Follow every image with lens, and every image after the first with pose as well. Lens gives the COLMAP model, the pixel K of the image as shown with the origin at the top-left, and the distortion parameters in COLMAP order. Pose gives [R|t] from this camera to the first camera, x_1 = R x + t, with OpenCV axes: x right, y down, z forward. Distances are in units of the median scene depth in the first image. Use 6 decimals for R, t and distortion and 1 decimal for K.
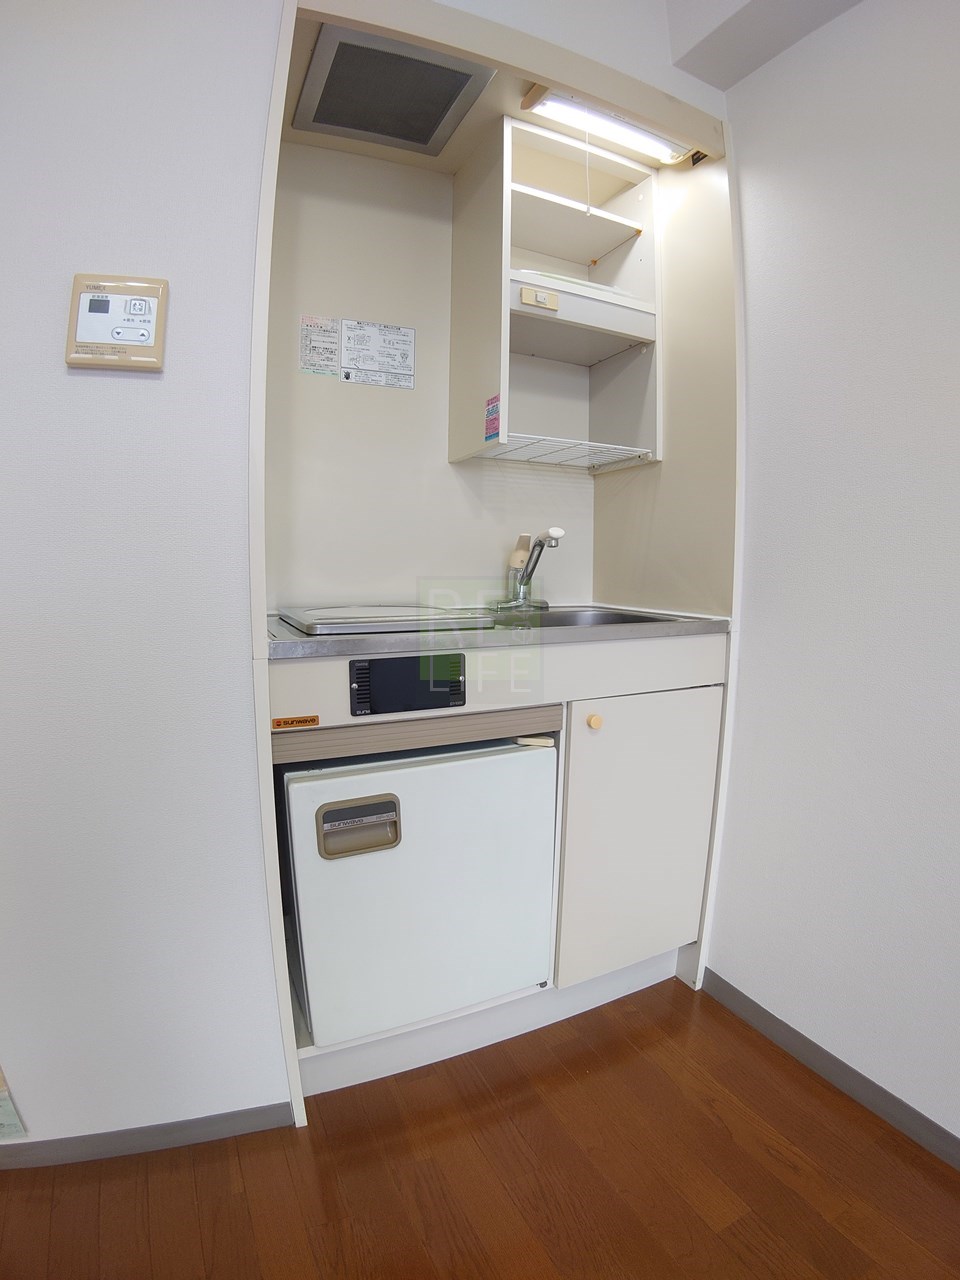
lens RADIAL K [[611.8, 0, 480.0], [0, 611.8, 640.0], [0, 0, 1]] dist [-0.172318, 0.024574]
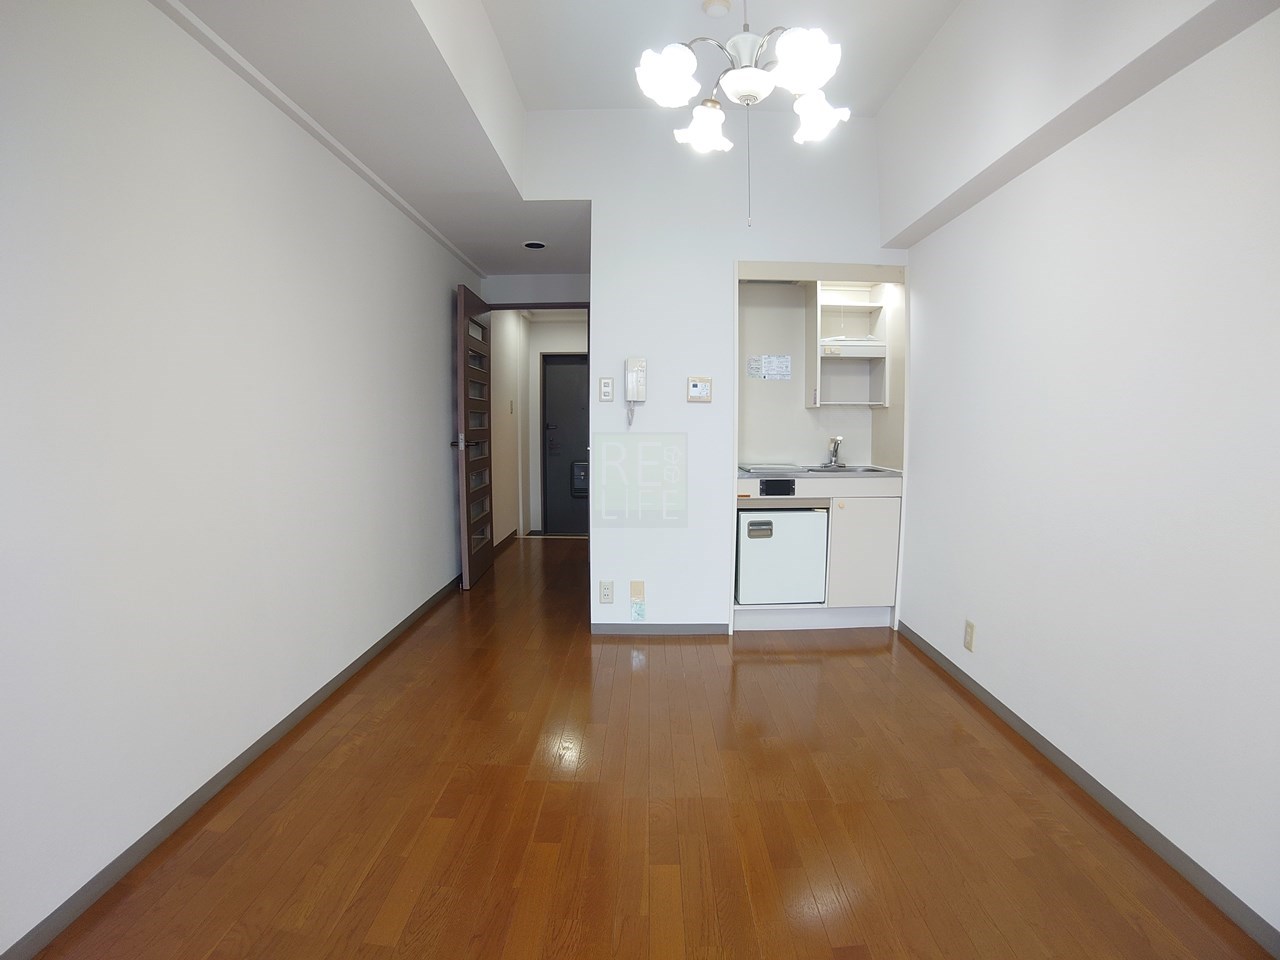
lens RADIAL K [[611.8, 0, 640.0], [0, 611.8, 480.0], [0, 0, 1]] dist [-0.172318, 0.024574]
pose [[0.894977, 0.029783, -0.445117, 0.562807], [-0.042993, 0.998883, -0.019608, 0.104786], [0.444036, 0.036686, 0.895258, -1.893879]]
